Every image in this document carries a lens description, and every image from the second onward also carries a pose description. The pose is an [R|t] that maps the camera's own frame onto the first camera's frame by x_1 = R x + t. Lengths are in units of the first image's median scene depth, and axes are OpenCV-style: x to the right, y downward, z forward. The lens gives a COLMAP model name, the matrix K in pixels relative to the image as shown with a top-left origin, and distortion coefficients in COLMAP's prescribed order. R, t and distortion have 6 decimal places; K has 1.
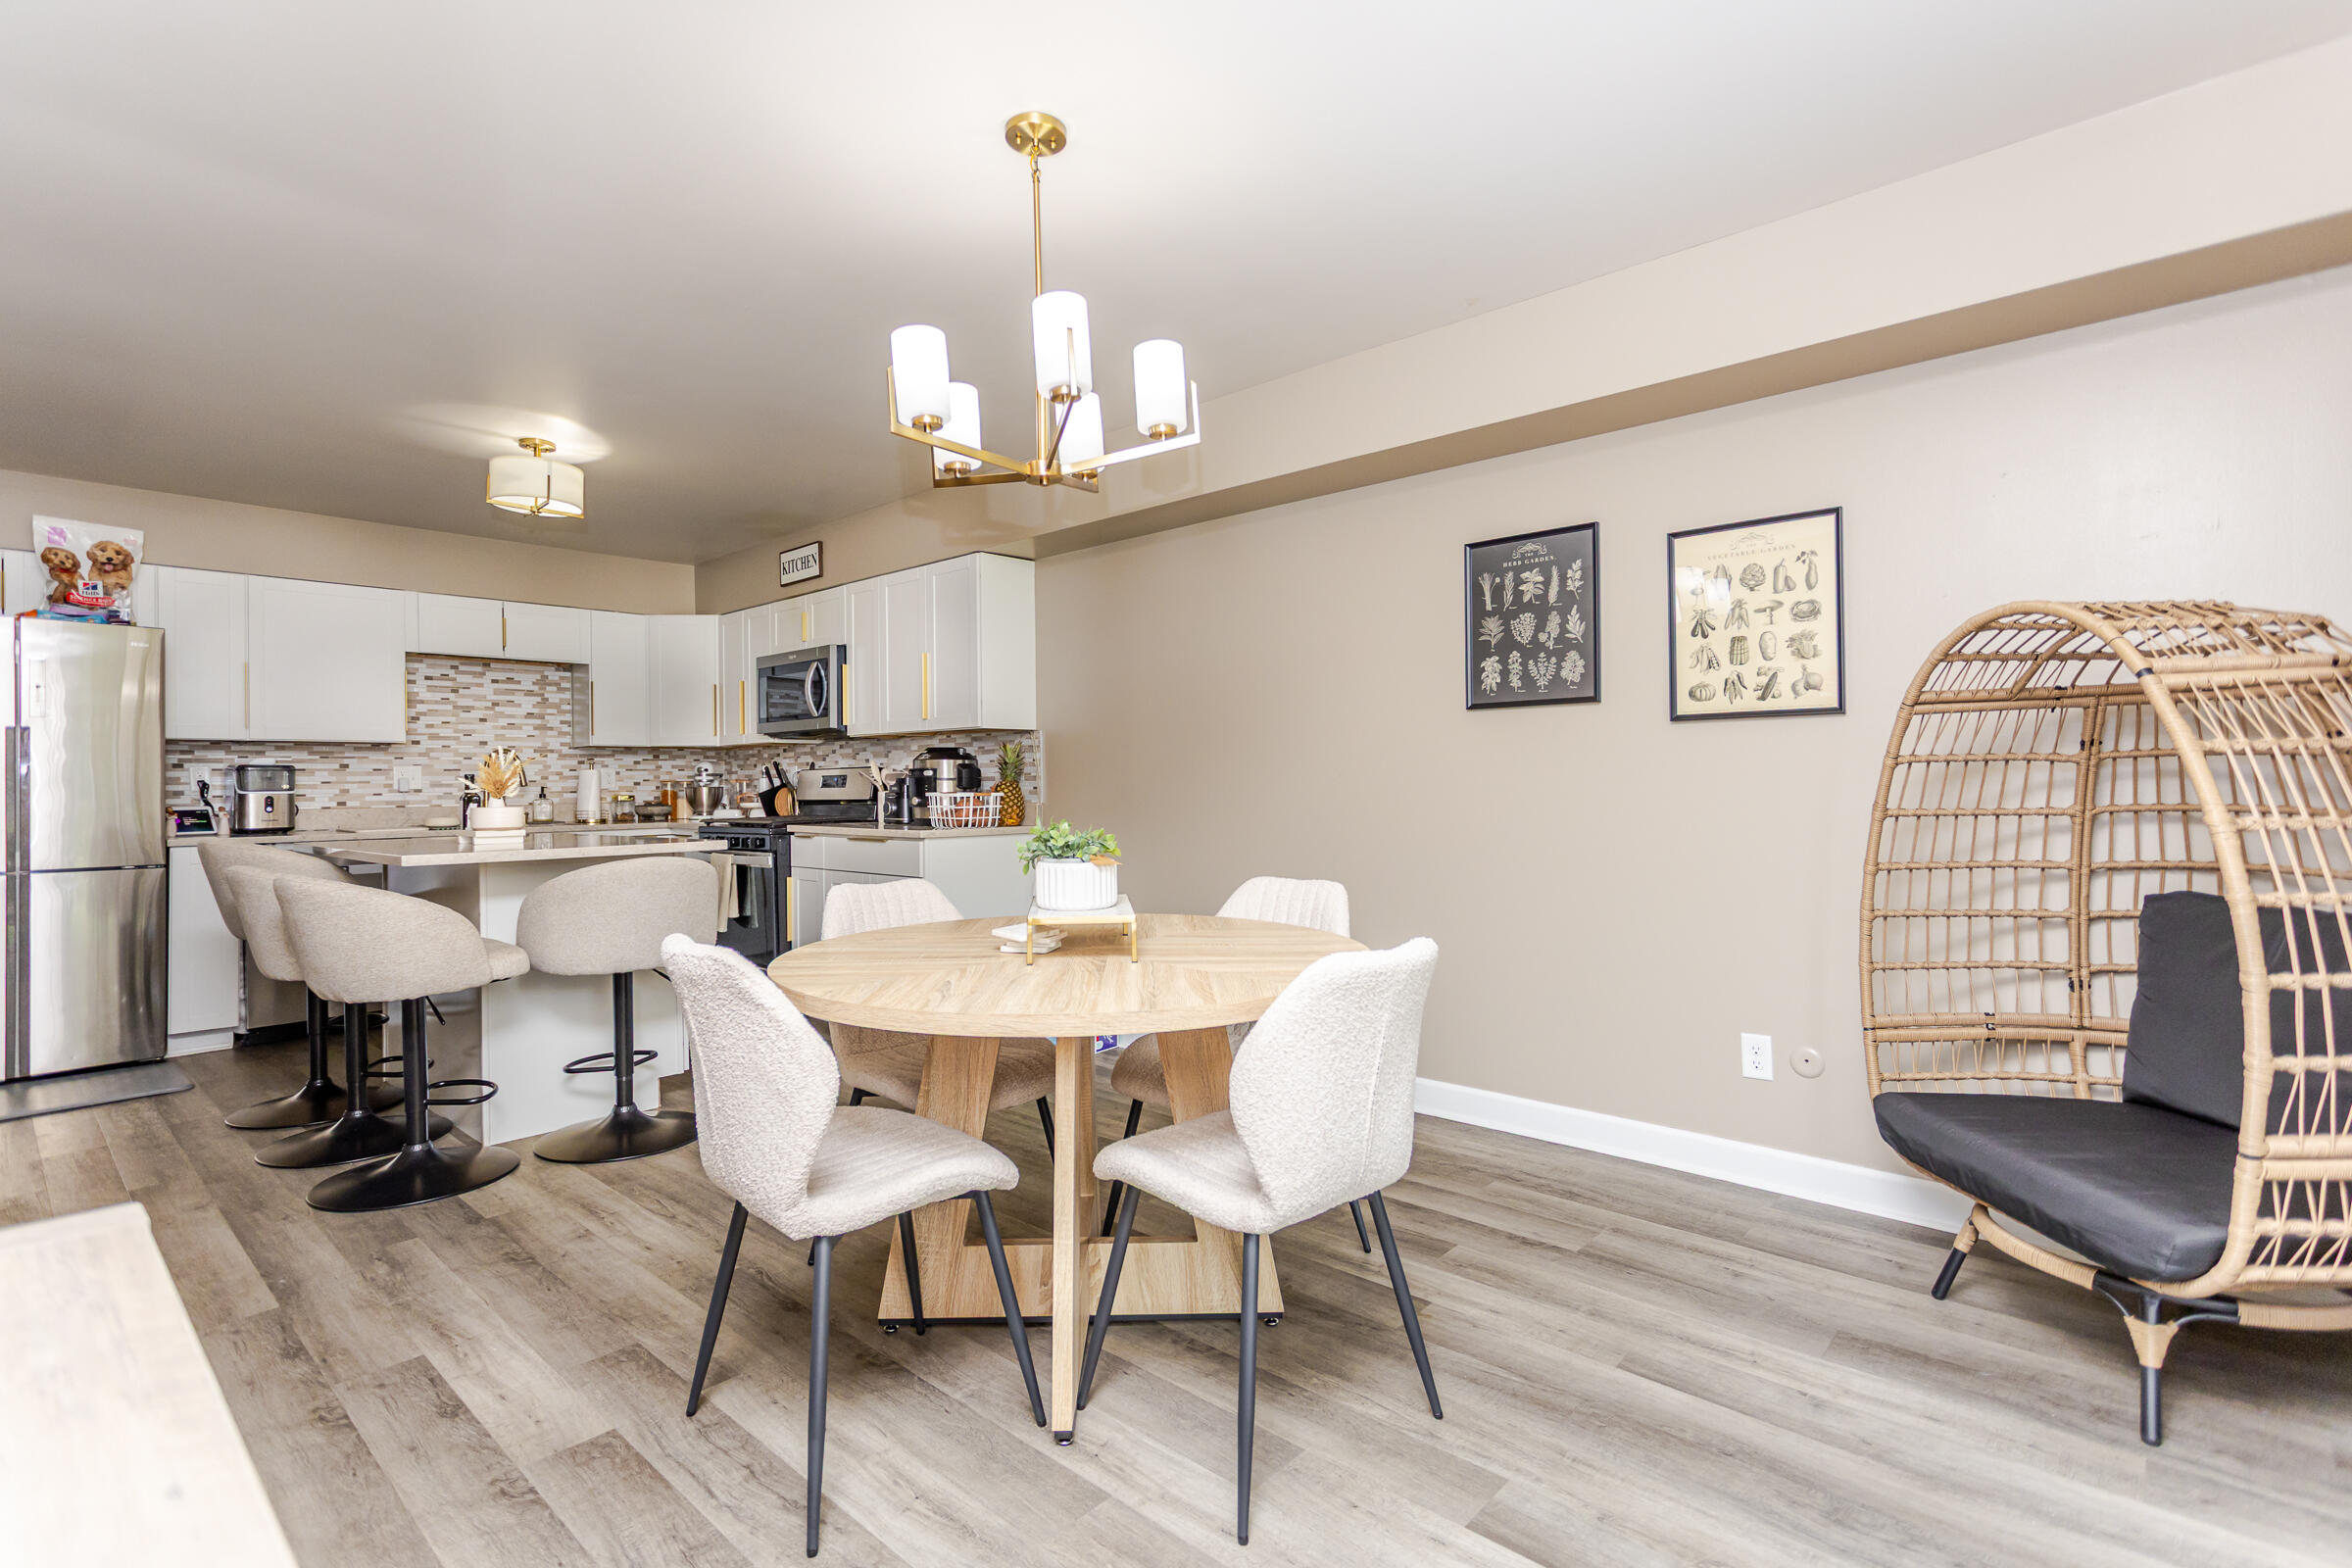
lens RADIAL K [[1117.2, 0, 1175.8], [0, 1117.2, 777.4], [0, 0, 1]] dist [0.014258, -0.000540]
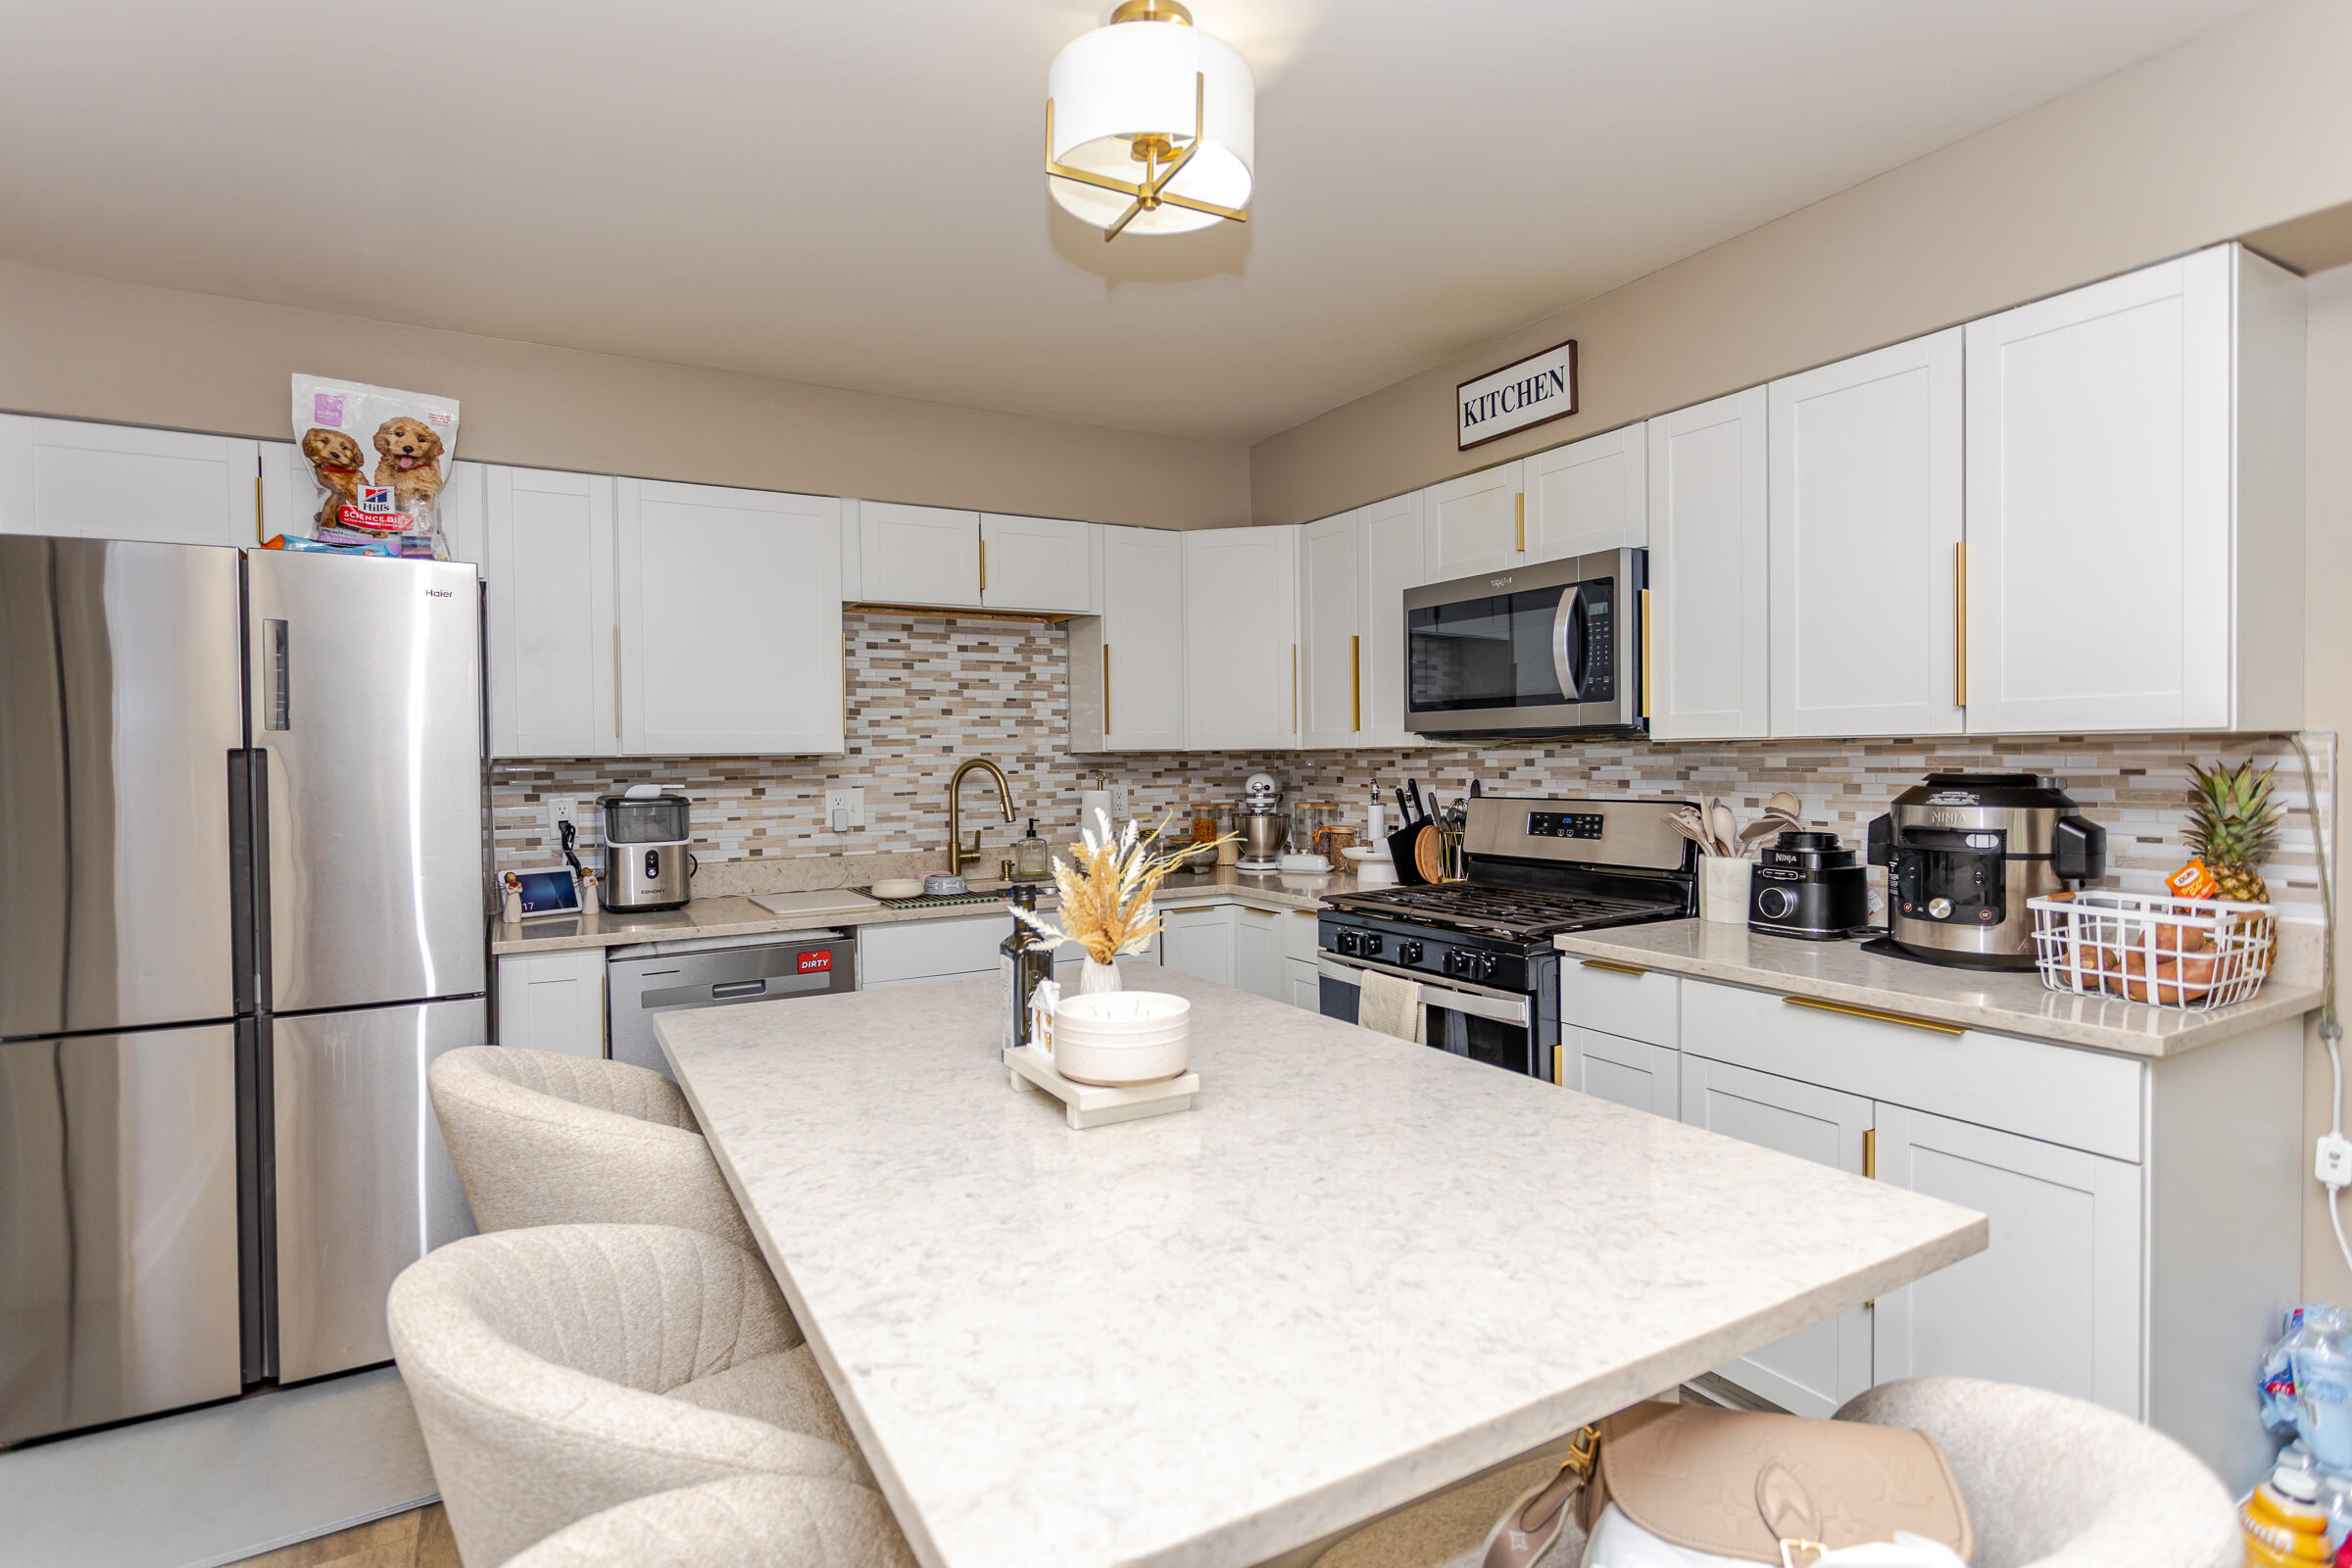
lens RADIAL K [[1155.6, 0, 1177.6], [0, 1155.6, 776.4], [0, 0, 1]] dist [-0.000927, 0.000729]
pose [[0.957047, 0.004040, -0.289906, -0.343733], [0.004043, 0.999620, 0.027277, -0.035870], [0.289906, -0.027278, 0.956666, 0.472391]]
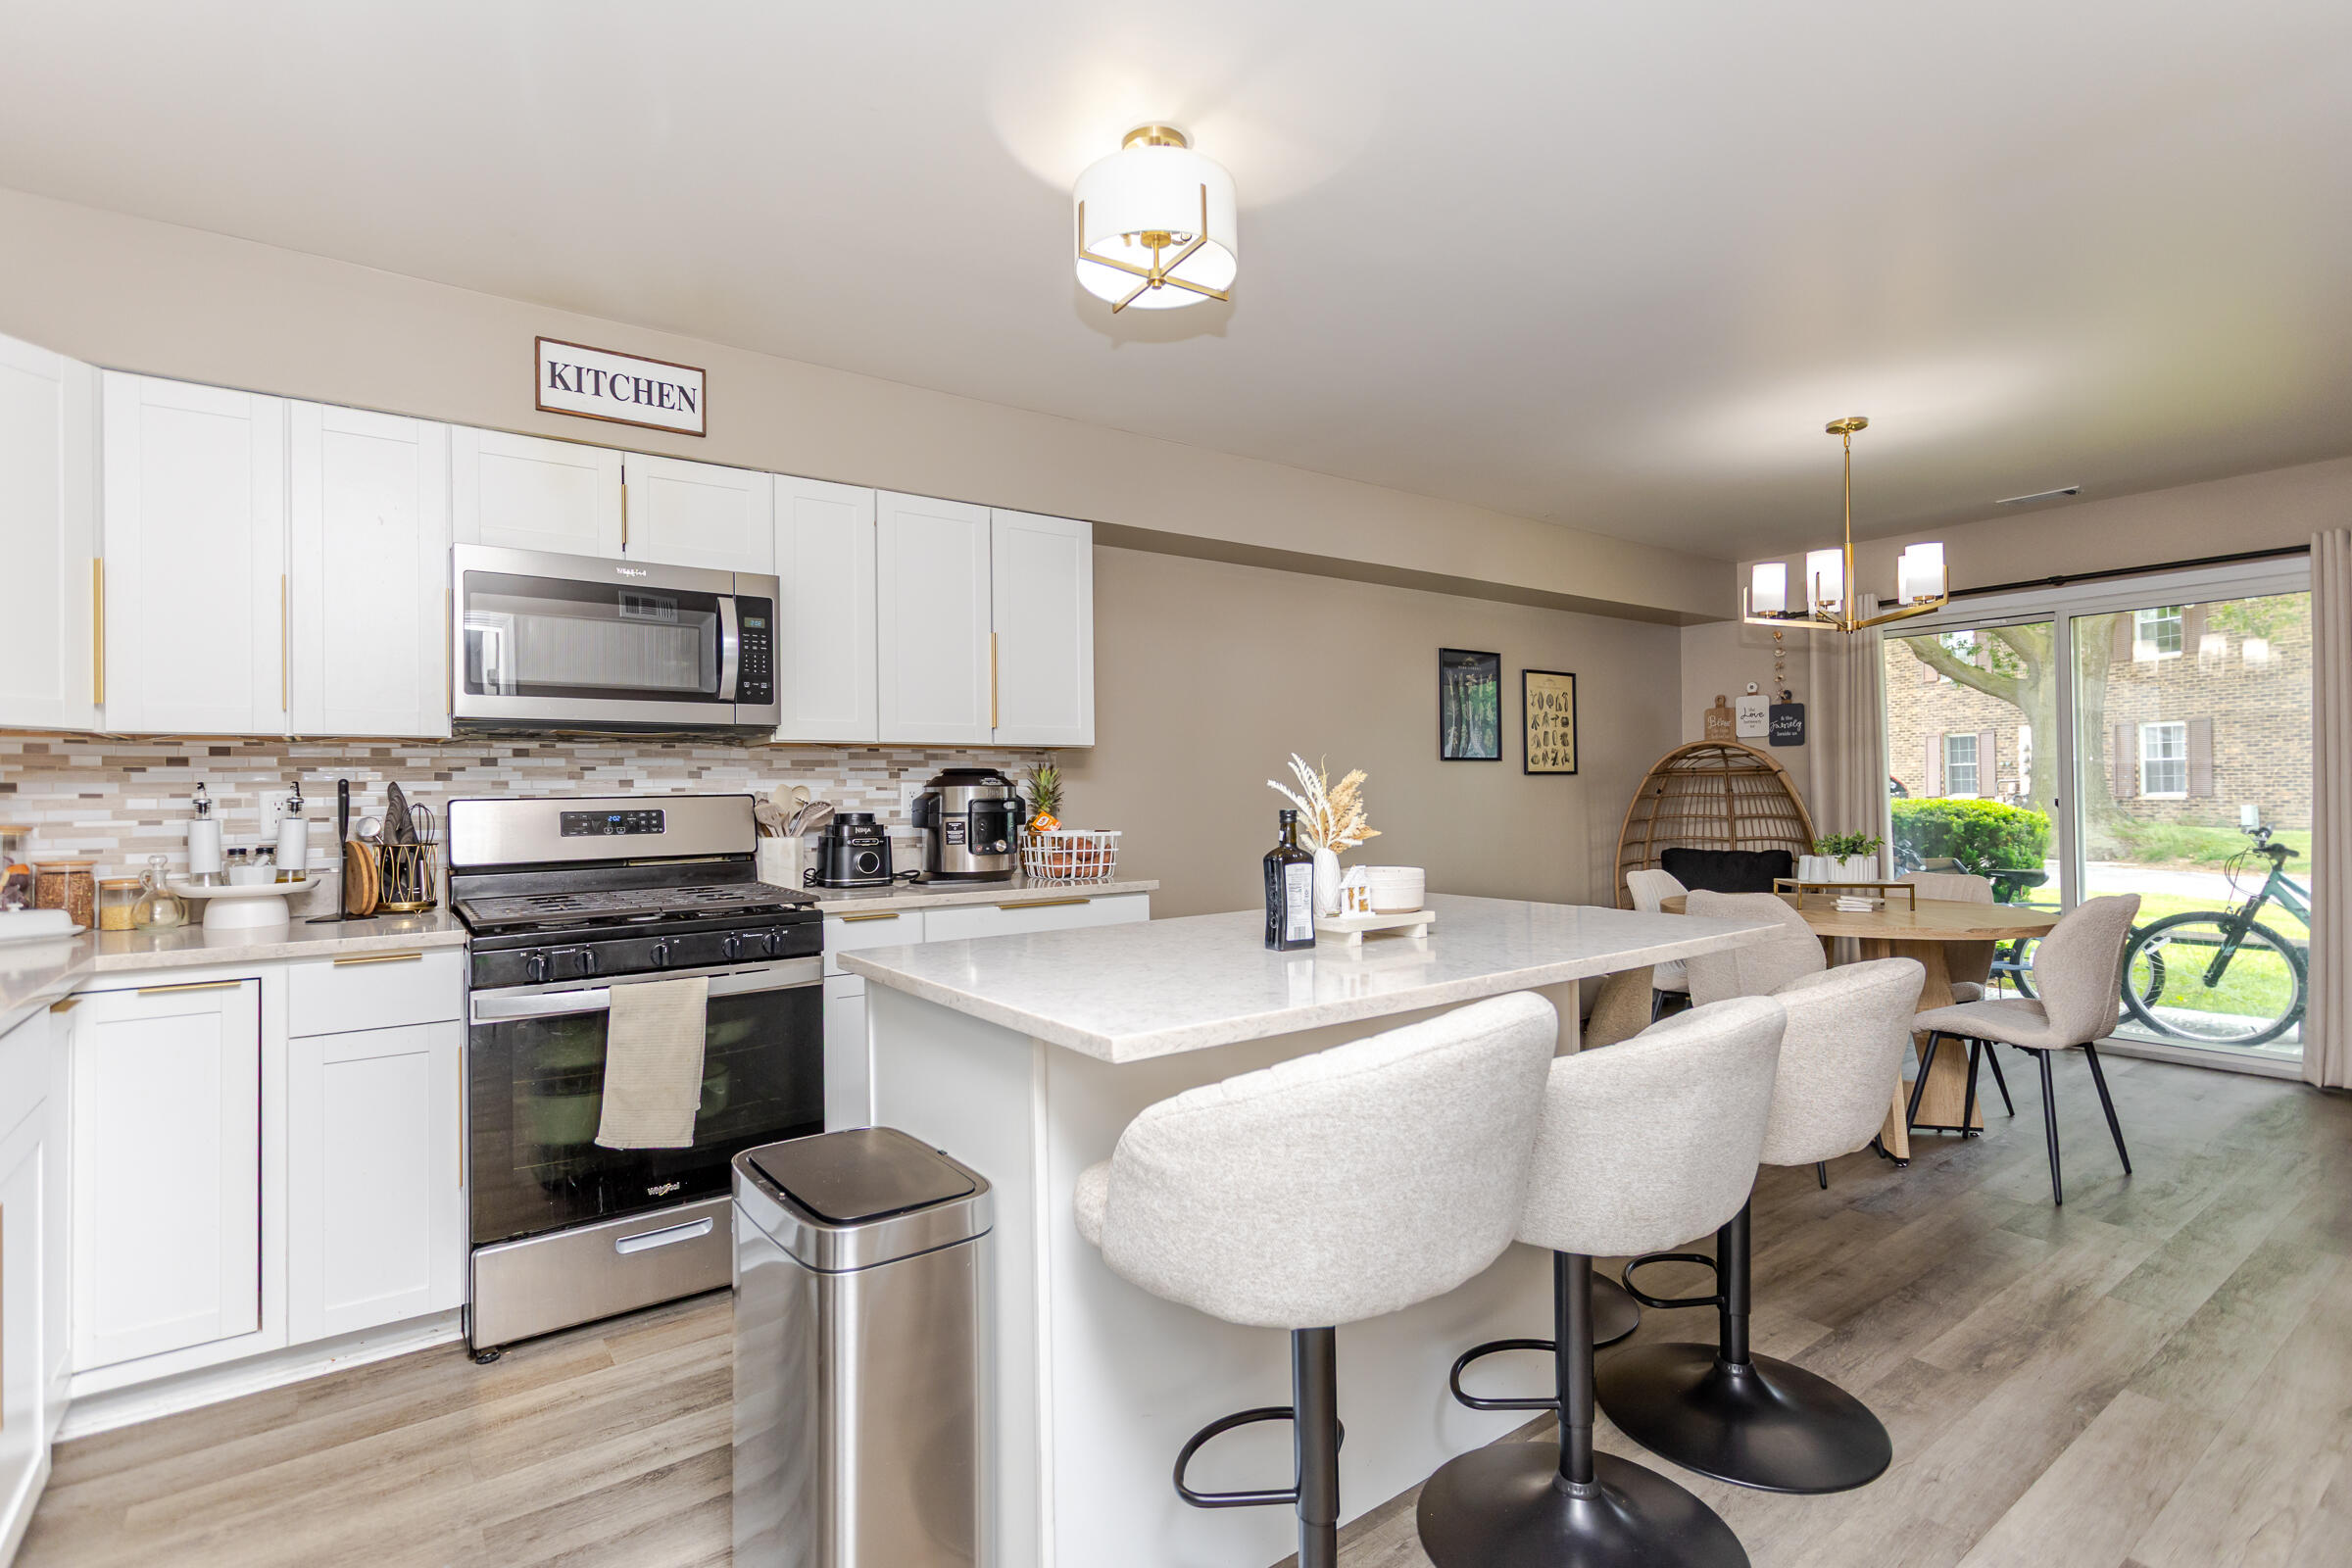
lens RADIAL K [[1117.2, 0, 1175.8], [0, 1117.2, 777.4], [0, 0, 1]] dist [0.014258, -0.000540]
pose [[0.186688, 0.015849, 0.982291, -0.814999], [0.000113, 0.999870, -0.016154, -0.009128], [-0.982419, 0.003126, 0.186662, 0.695981]]
